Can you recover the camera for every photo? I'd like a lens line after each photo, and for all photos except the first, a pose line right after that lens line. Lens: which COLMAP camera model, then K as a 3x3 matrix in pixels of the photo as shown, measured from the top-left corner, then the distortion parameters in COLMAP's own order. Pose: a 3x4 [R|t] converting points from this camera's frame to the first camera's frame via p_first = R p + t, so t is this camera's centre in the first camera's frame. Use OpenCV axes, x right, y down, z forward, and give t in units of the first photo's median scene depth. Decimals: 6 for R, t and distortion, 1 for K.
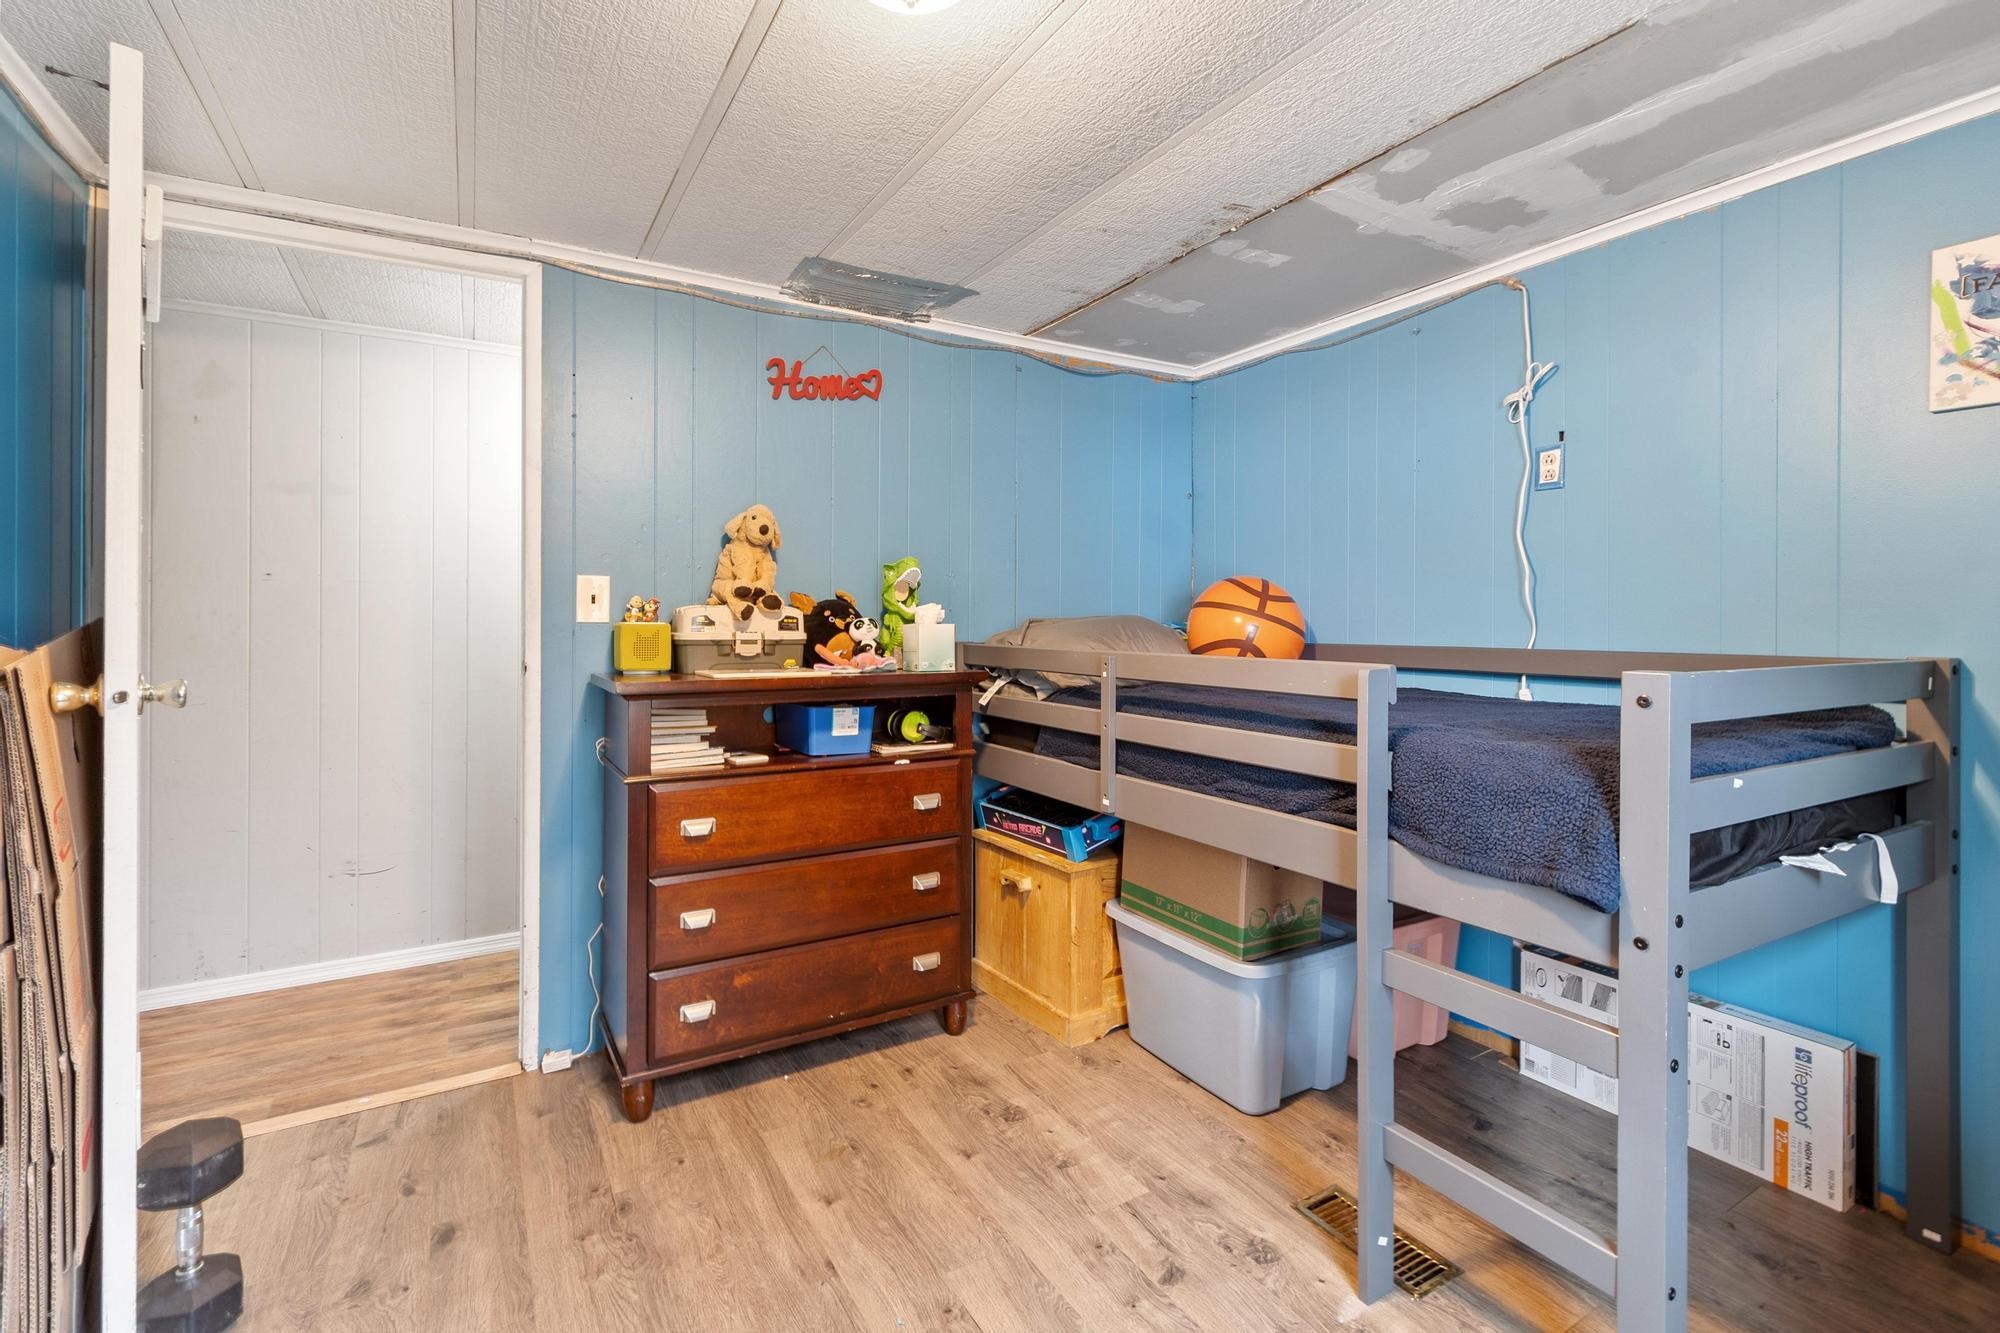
lens RADIAL K [[877.8, 0, 988.6], [0, 877.8, 644.7], [0, 0, 1]] dist [0.000897, 0.000047]
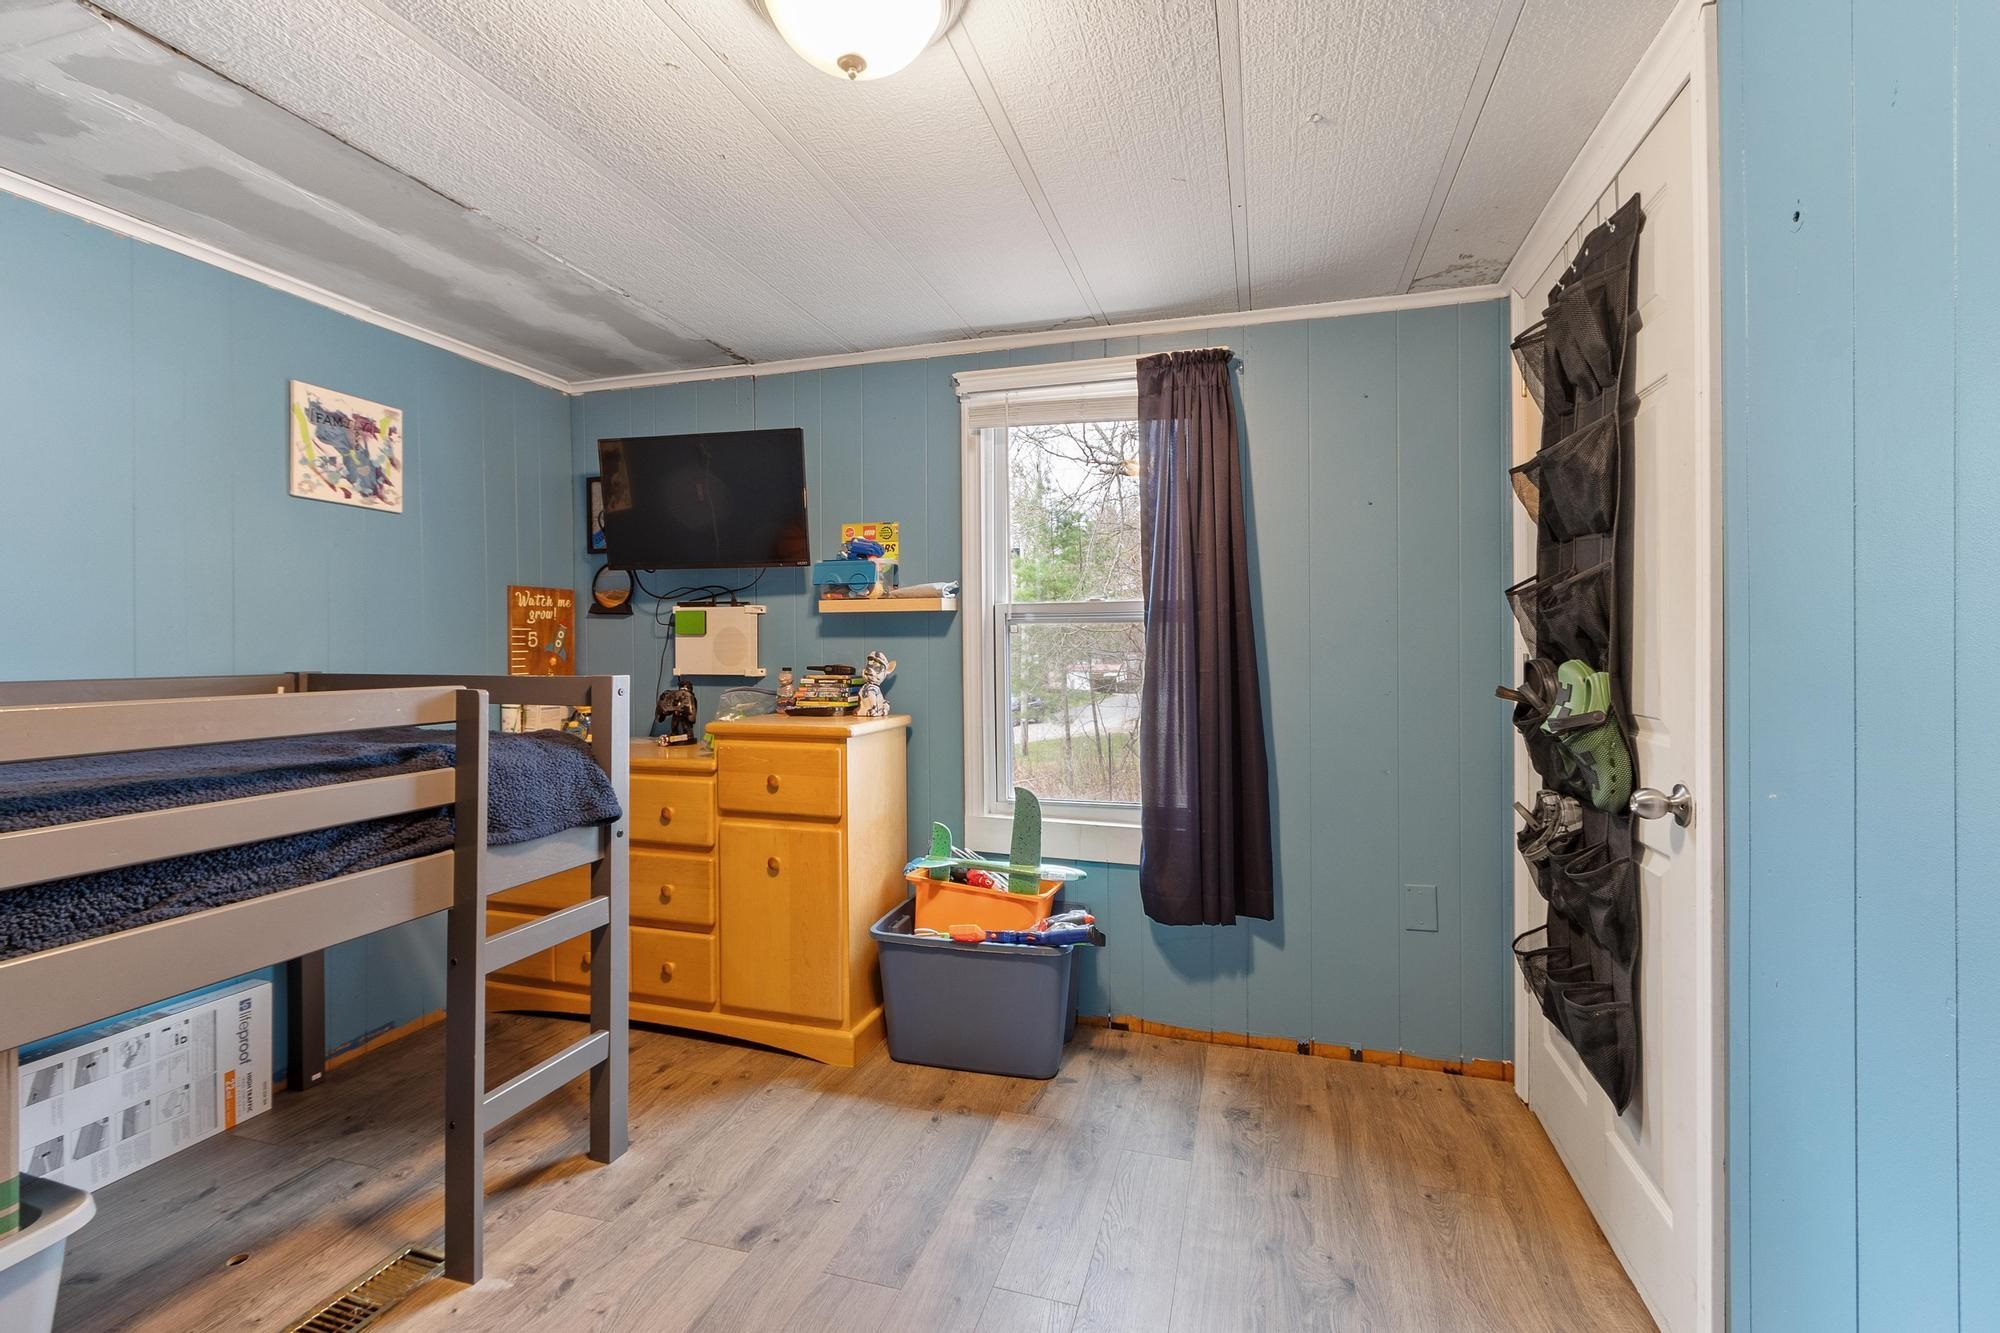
lens RADIAL K [[877.8, 0, 988.6], [0, 877.8, 644.7], [0, 0, 1]] dist [0.000897, 0.000047]
pose [[-0.674731, 0.000594, 0.738063, -0.743116], [0.017072, 0.999745, 0.014803, -0.030272], [-0.737866, 0.022588, -0.674569, 1.197077]]
